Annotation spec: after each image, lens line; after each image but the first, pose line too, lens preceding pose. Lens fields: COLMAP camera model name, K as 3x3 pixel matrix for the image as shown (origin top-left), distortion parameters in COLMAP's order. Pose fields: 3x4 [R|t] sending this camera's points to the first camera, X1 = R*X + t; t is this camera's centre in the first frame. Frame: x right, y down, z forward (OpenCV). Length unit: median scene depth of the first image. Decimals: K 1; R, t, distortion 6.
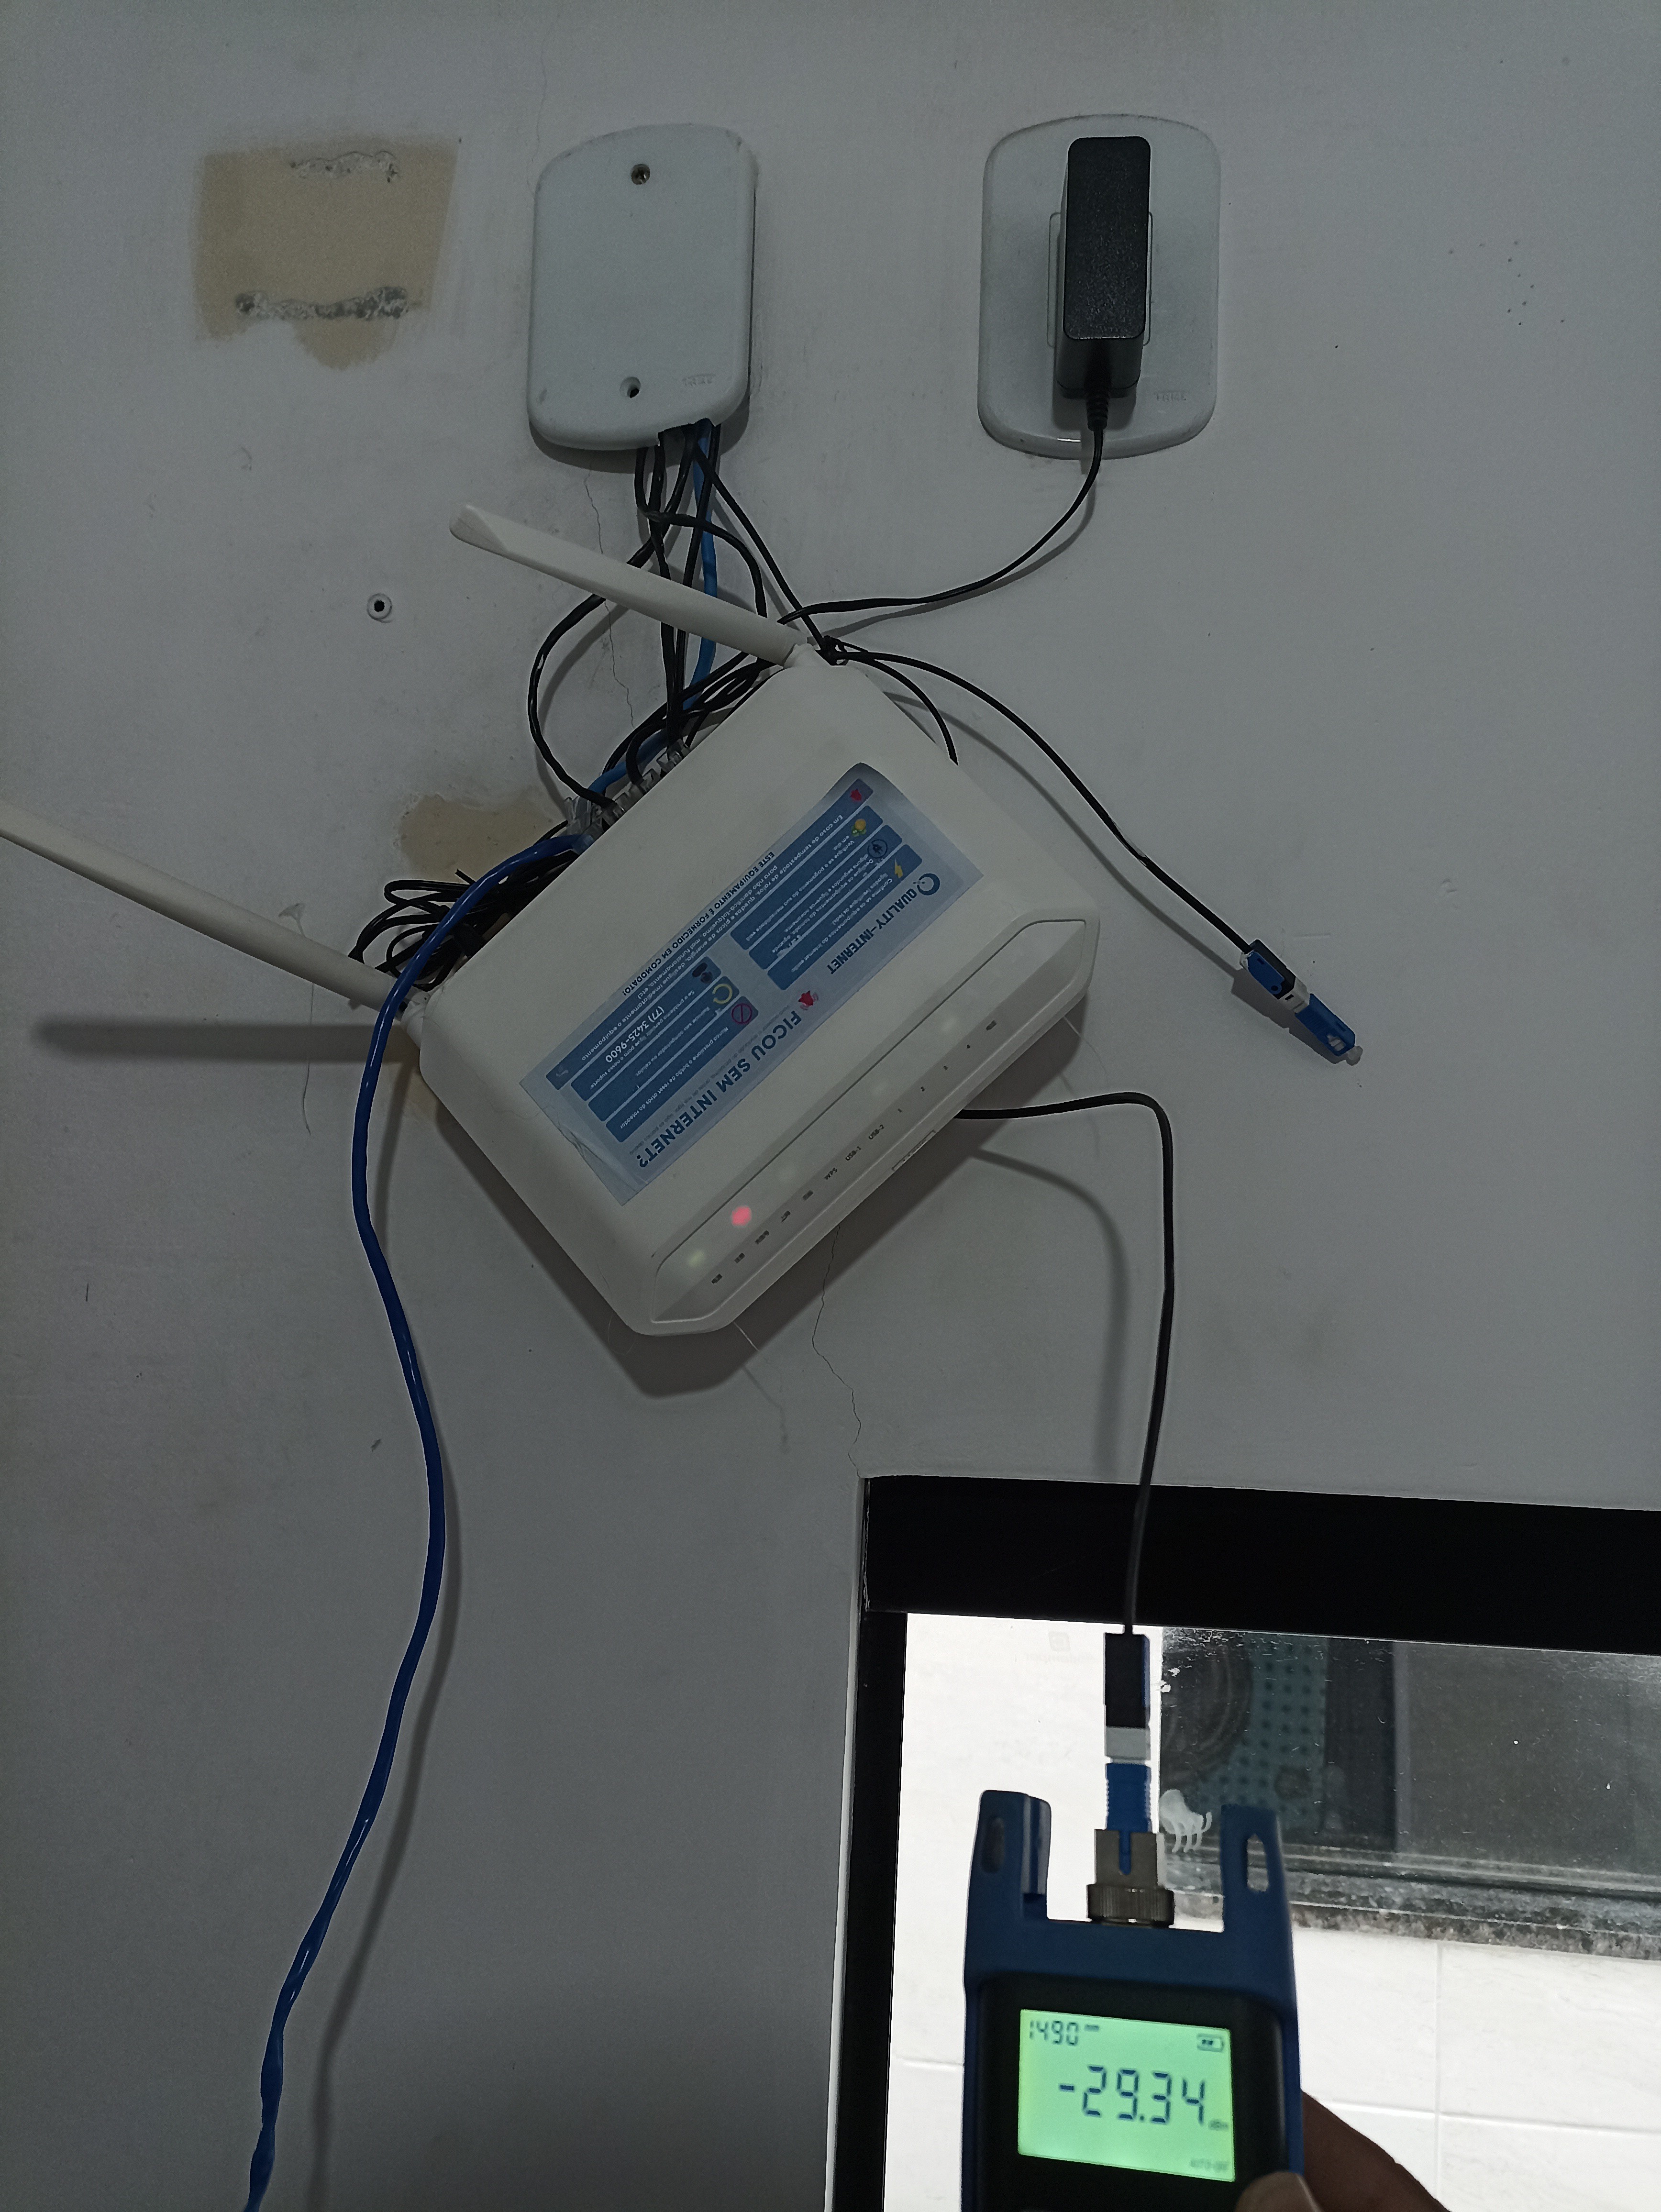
lens RADIAL K [[1676.1, 0, 830.5], [0, 1676.1, 1106.0], [0, 0, 1]] dist [0.000516, -0.005434]
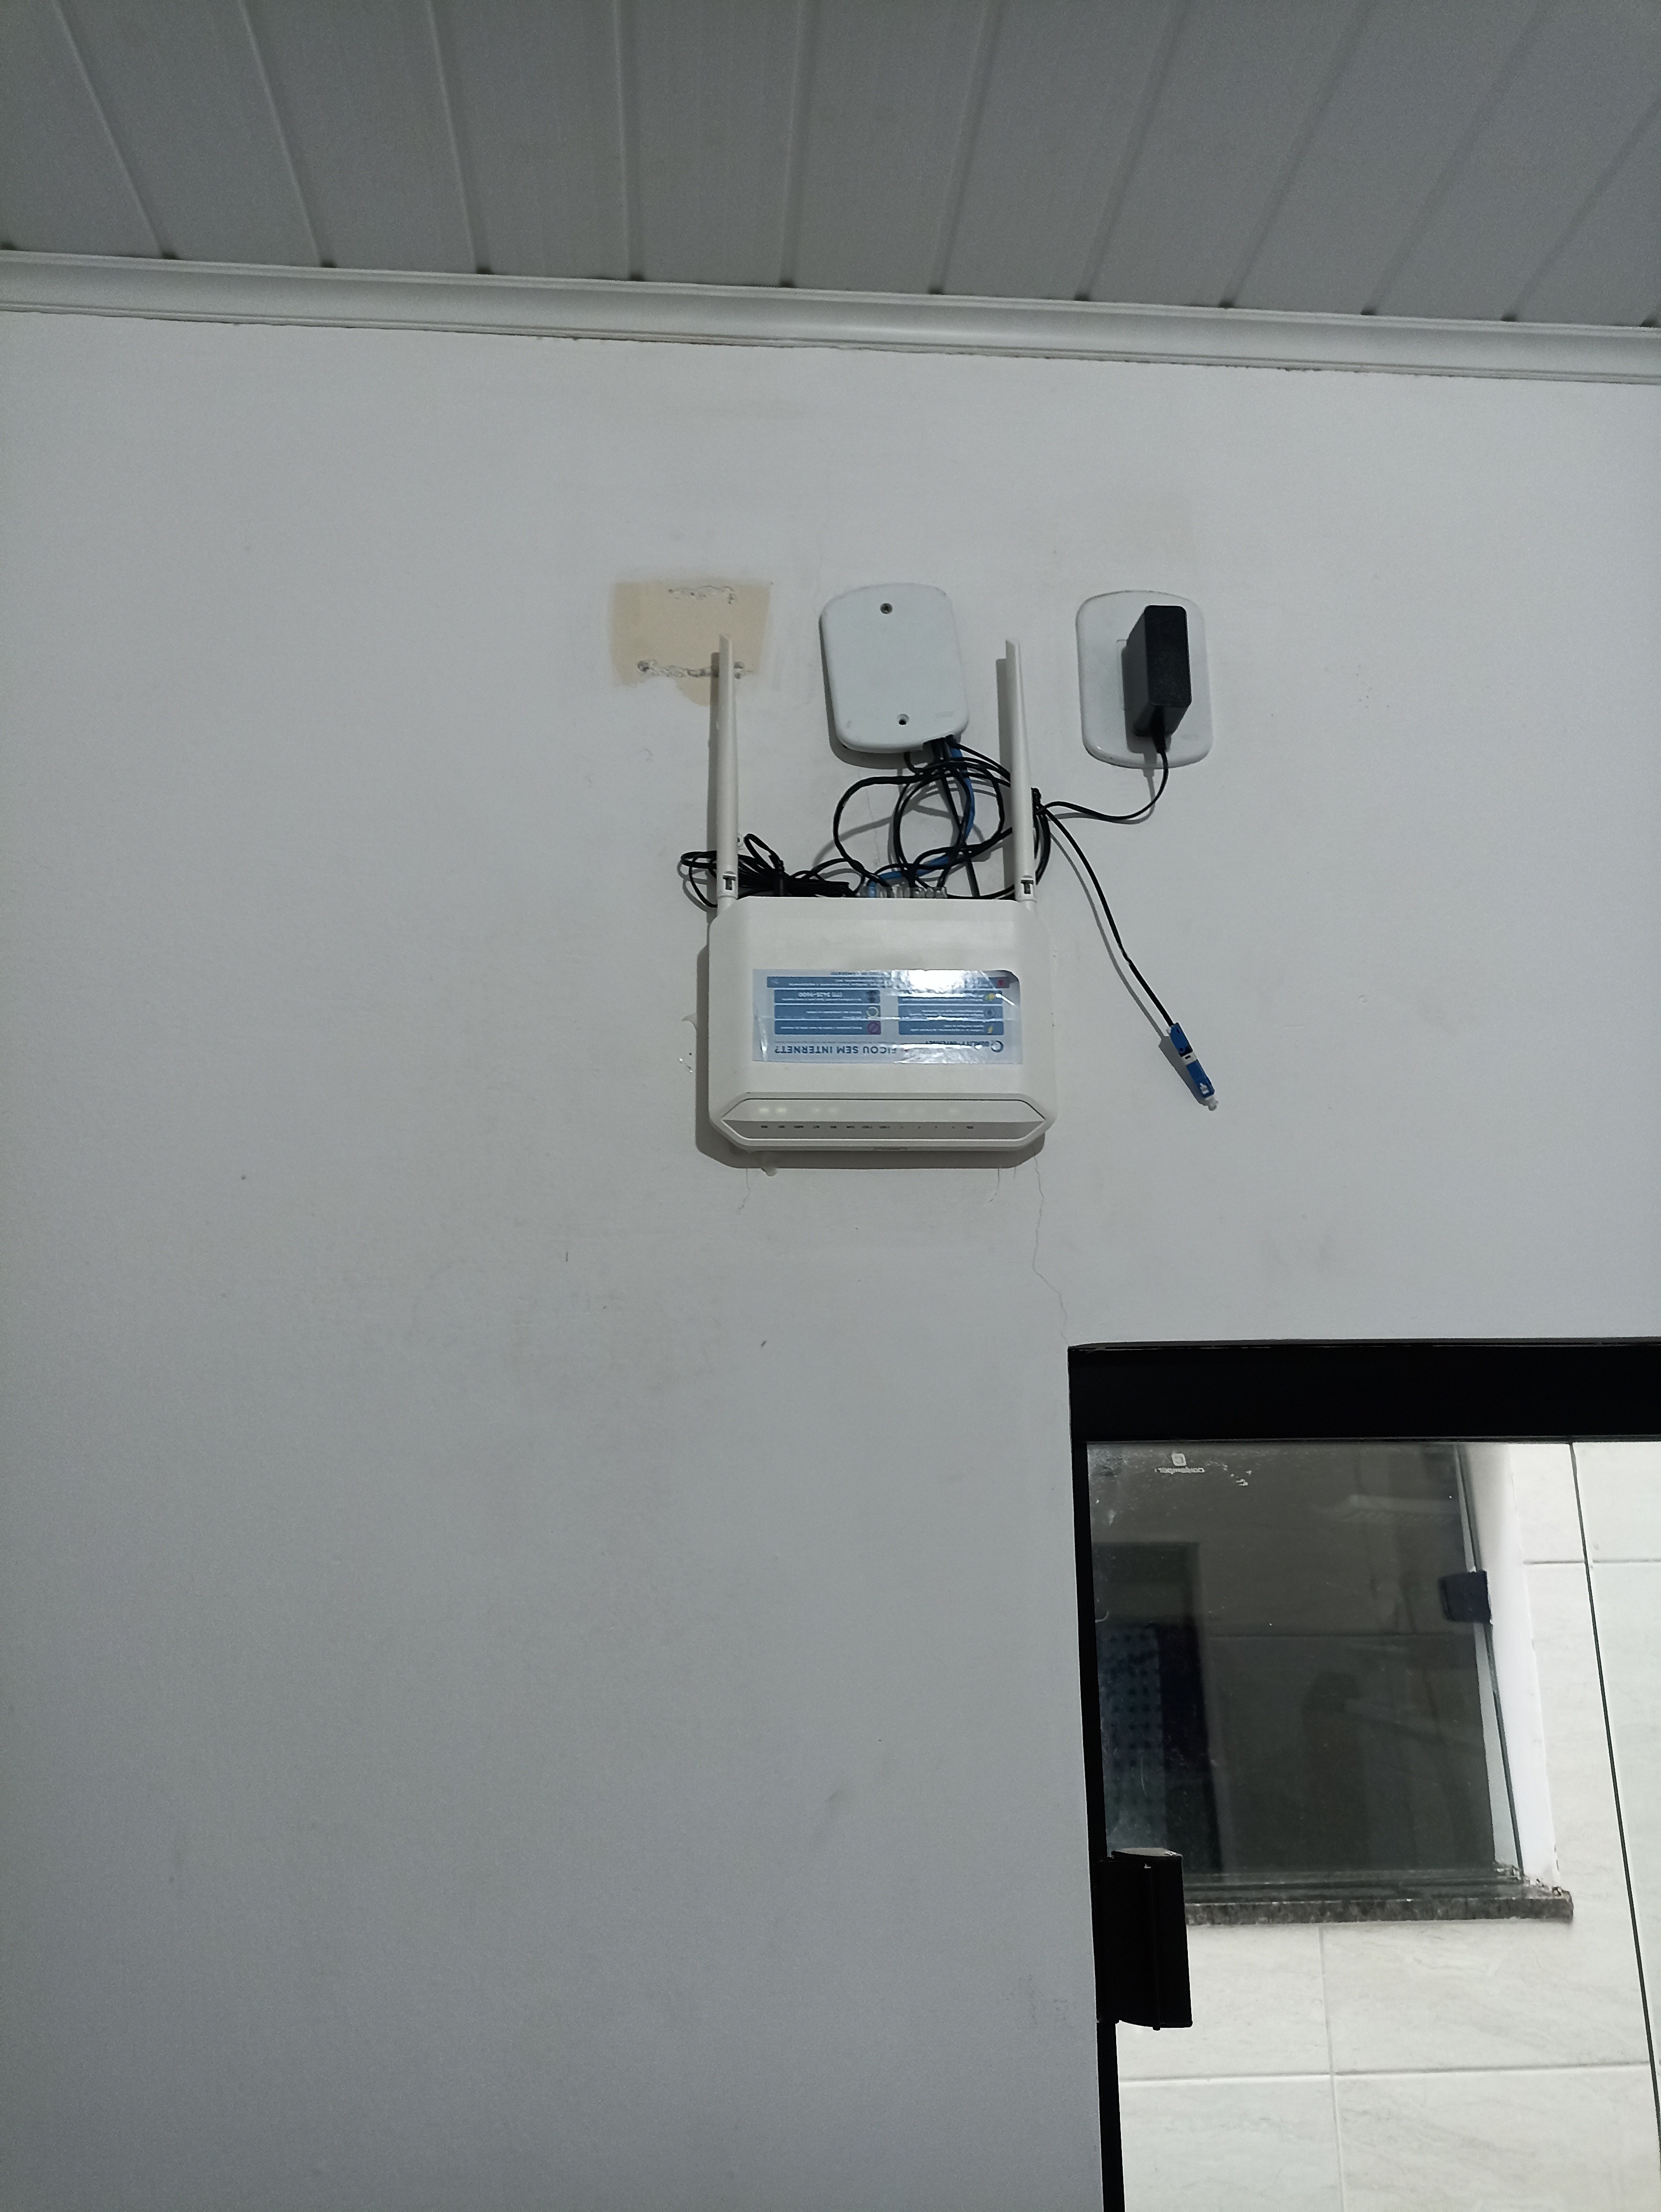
lens RADIAL K [[1627.0, 0, 830.5], [0, 1627.0, 1106.0], [0, 0, 1]] dist [0.008261, 0.003951]
pose [[0.984286, -0.003997, 0.176538, -0.458459], [0.038401, 0.980663, -0.191899, 0.267848], [-0.172357, 0.195663, 0.965406, -0.510554]]
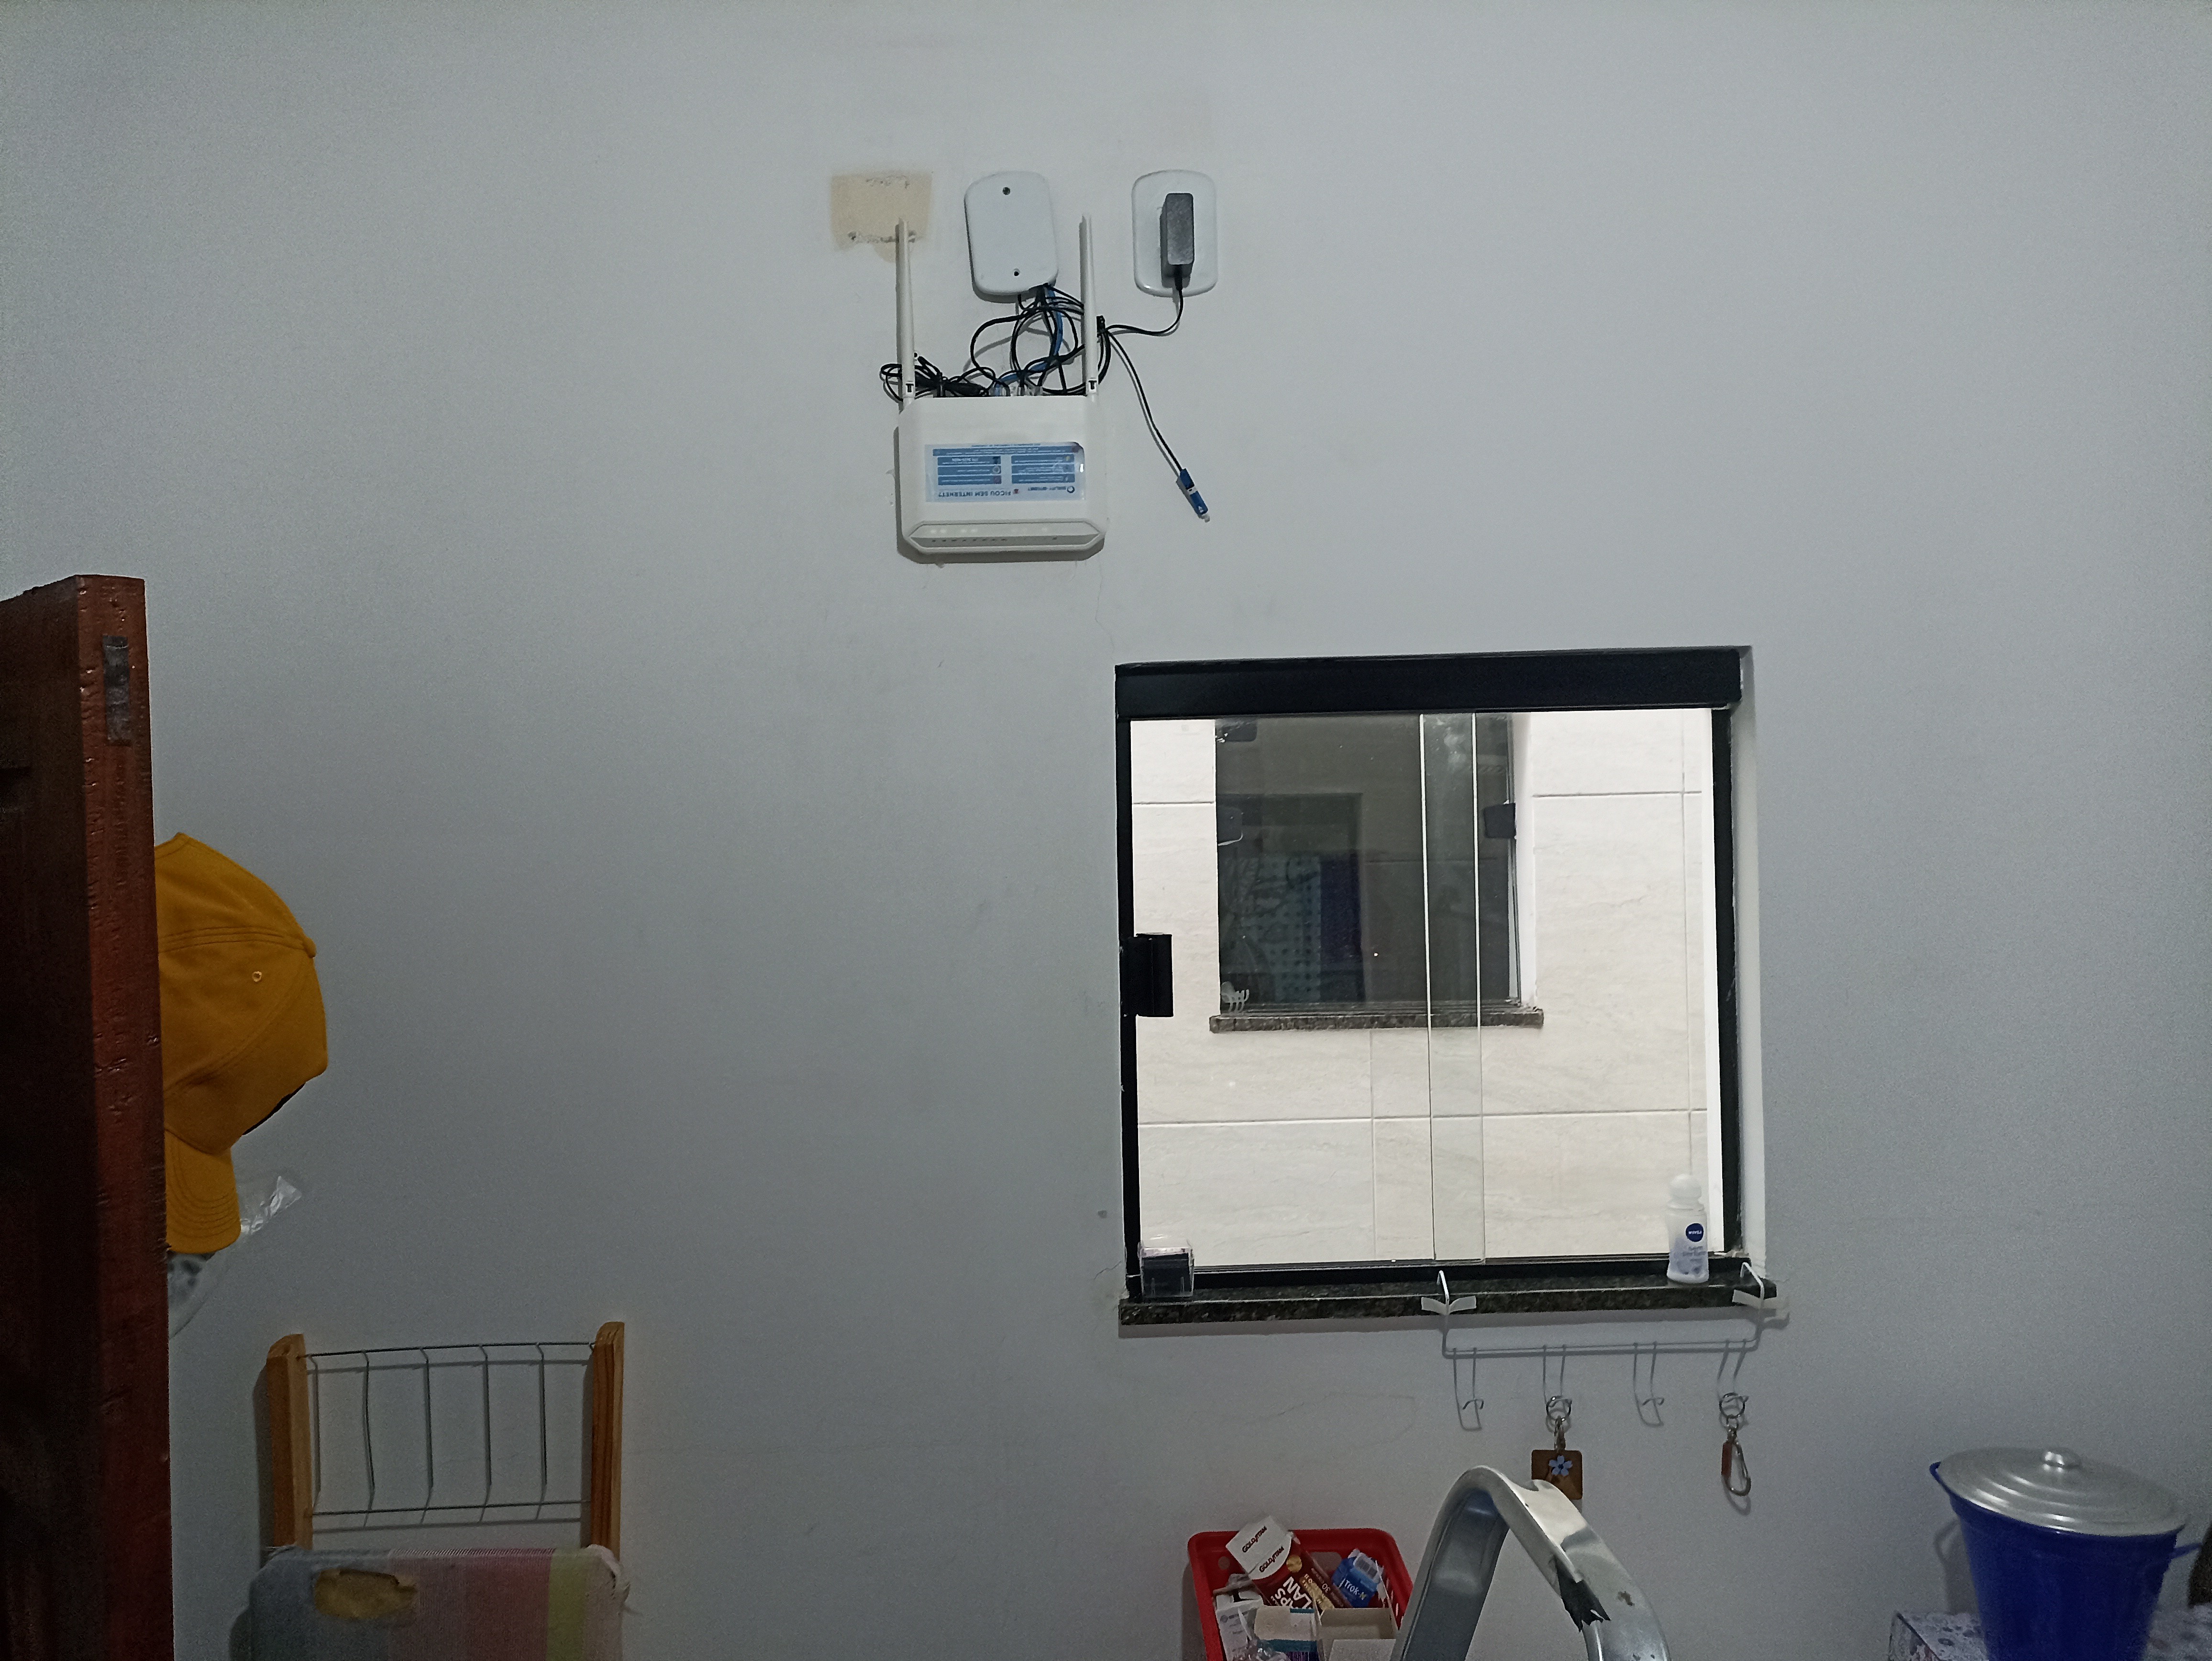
lens RADIAL K [[1627.0, 0, 1106.0], [0, 1627.0, 830.5], [0, 0, 1]] dist [0.008261, 0.003951]
pose [[0.987952, -0.062921, 0.141391, -0.380139], [0.052318, 0.995618, 0.077504, 0.267309], [-0.145648, -0.069173, 0.986915, -1.637310]]
